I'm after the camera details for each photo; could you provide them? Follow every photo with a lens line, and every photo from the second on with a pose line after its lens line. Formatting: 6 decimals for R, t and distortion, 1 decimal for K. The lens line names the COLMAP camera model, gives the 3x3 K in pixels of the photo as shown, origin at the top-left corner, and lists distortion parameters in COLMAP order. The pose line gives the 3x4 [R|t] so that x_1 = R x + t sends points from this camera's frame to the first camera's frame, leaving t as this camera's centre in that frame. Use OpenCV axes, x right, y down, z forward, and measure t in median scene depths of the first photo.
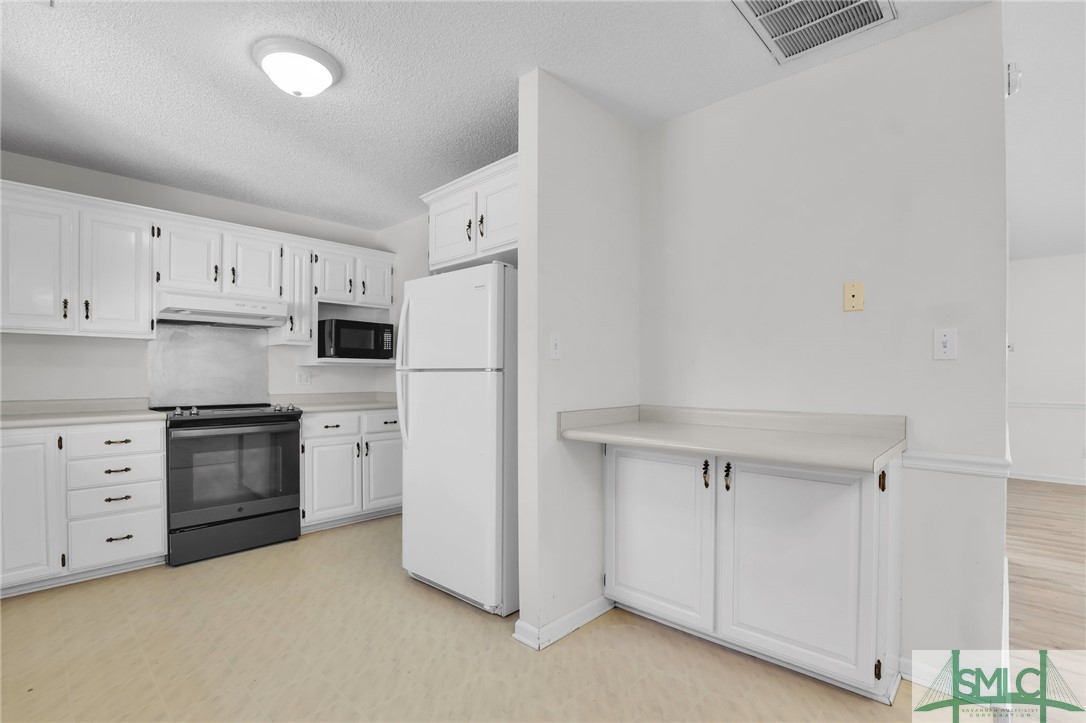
lens RADIAL K [[501.3, 0, 552.0], [0, 501.3, 376.3], [0, 0, 1]] dist [-0.025640, -0.000124]
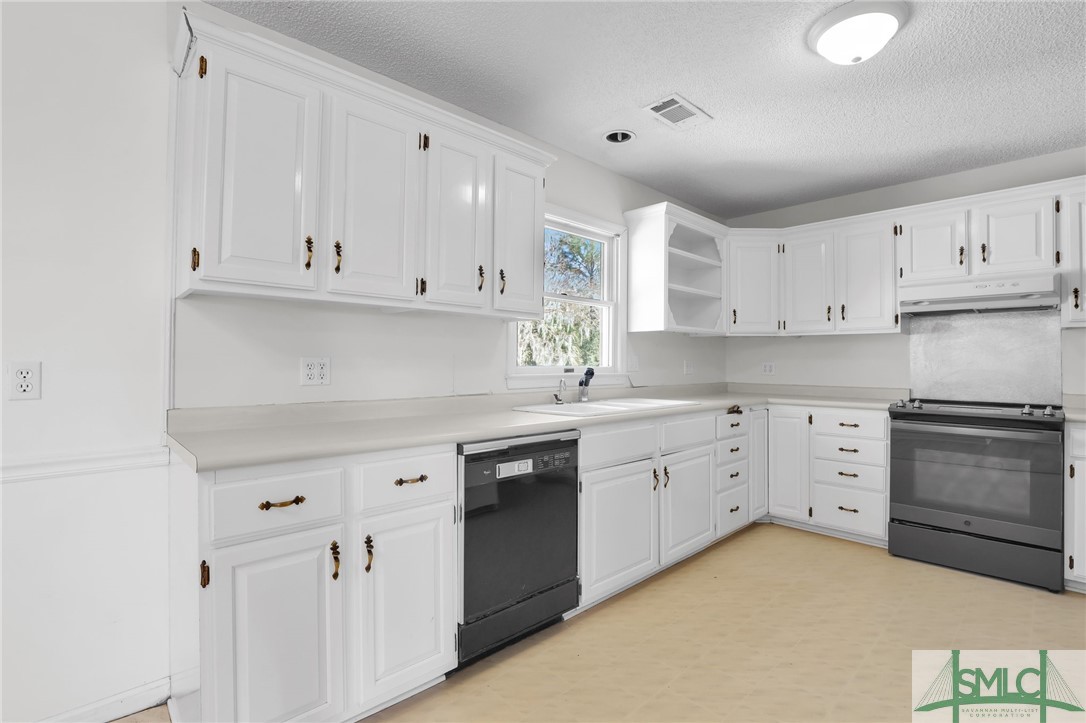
lens RADIAL K [[498.8, 0, 555.0], [0, 498.8, 355.9], [0, 0, 1]] dist [-0.032002, 0.007023]
pose [[-0.053259, -0.015264, -0.998464, 0.272858], [-0.009840, 0.999843, -0.014760, -0.004012], [0.998532, 0.009039, -0.053400, 0.329966]]
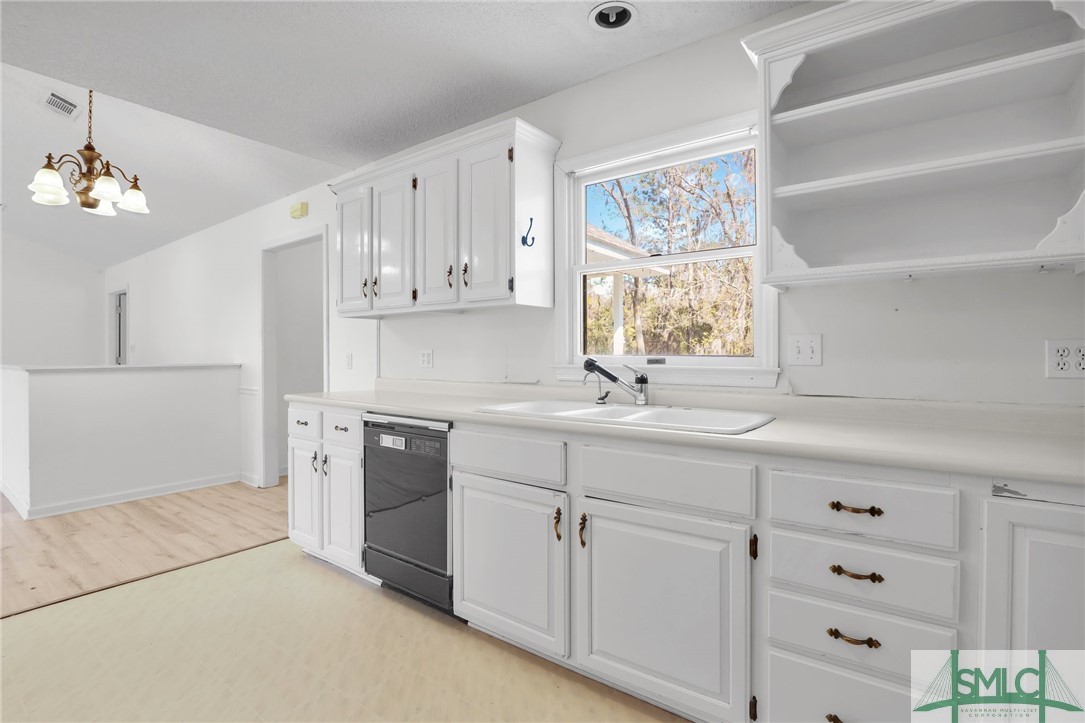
lens RADIAL K [[523.6, 0, 541.0], [0, 523.6, 350.5], [0, 0, 1]] dist [-0.025126, 0.000145]
pose [[-0.995312, 0.001884, -0.096699, -0.482783], [0.002018, 0.999997, -0.001287, -0.005005], [0.096696, -0.001476, -0.995313, 1.025840]]
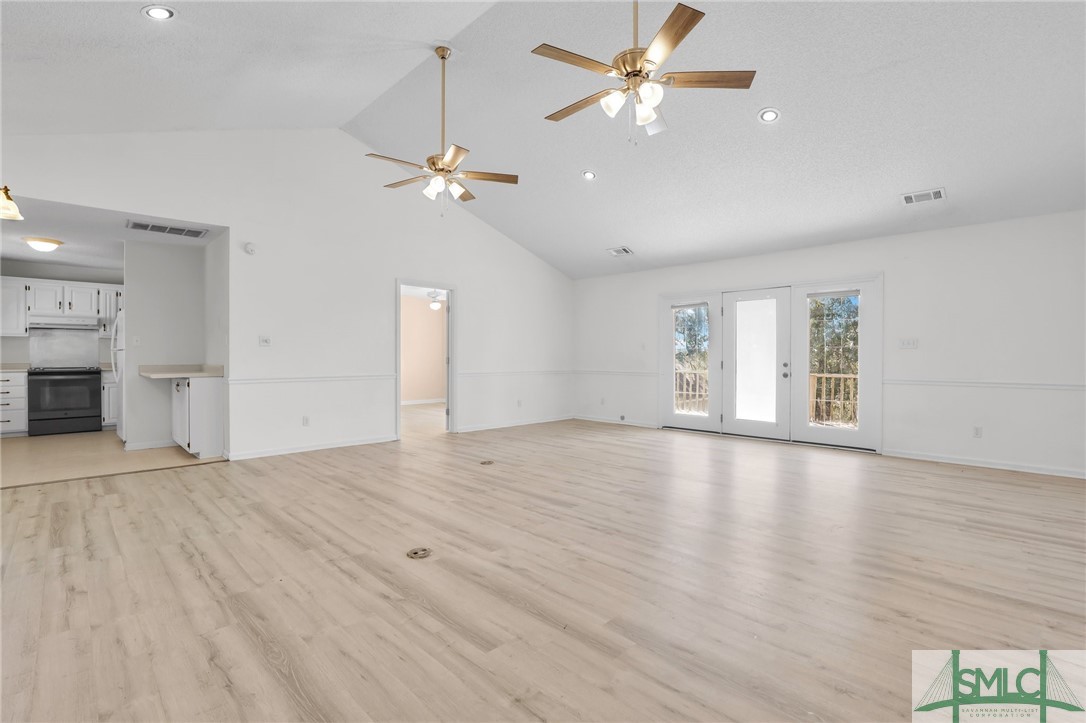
lens RADIAL K [[495.7, 0, 550.8], [0, 495.7, 360.2], [0, 0, 1]] dist [-0.039525, 0.008355]
pose [[0.999159, -0.001082, -0.041000, 1.649455], [0.001261, 0.999990, 0.004349, 0.025239], [0.040995, -0.004397, 0.999150, -1.065420]]
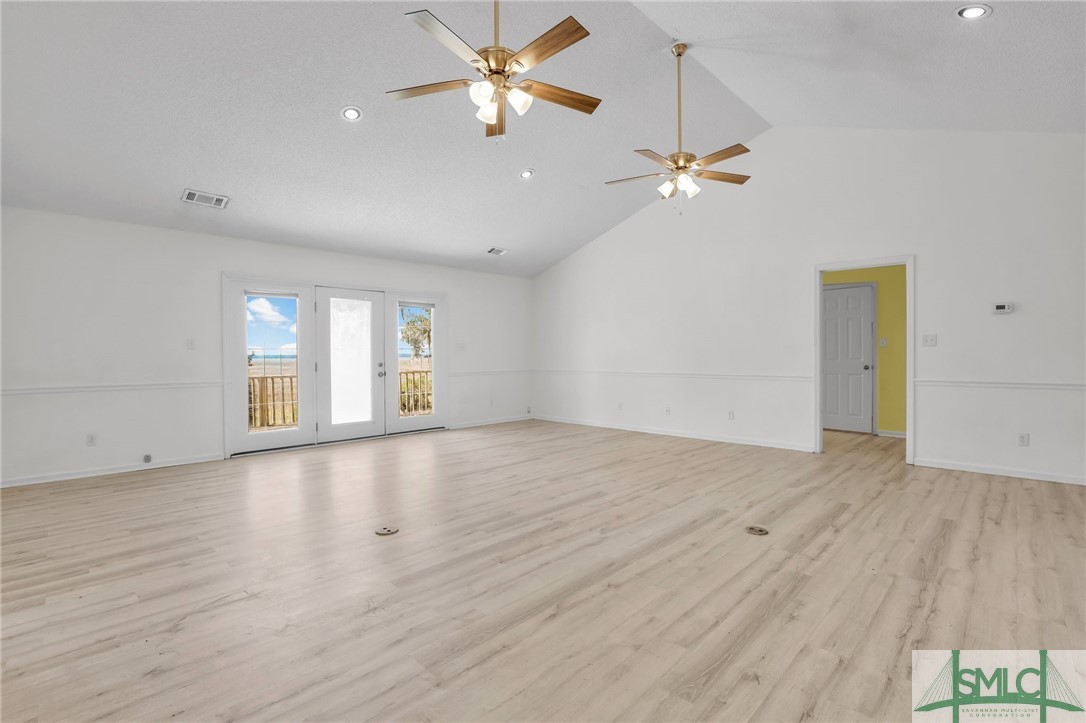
lens RADIAL K [[495.7, 0, 550.8], [0, 495.7, 360.2], [0, 0, 1]] dist [-0.039525, 0.008355]
pose [[0.025916, -0.012089, 0.999591, 0.377162], [0.009811, 0.999882, 0.011838, 0.014813], [-0.999616, 0.009500, 0.026031, 0.196202]]
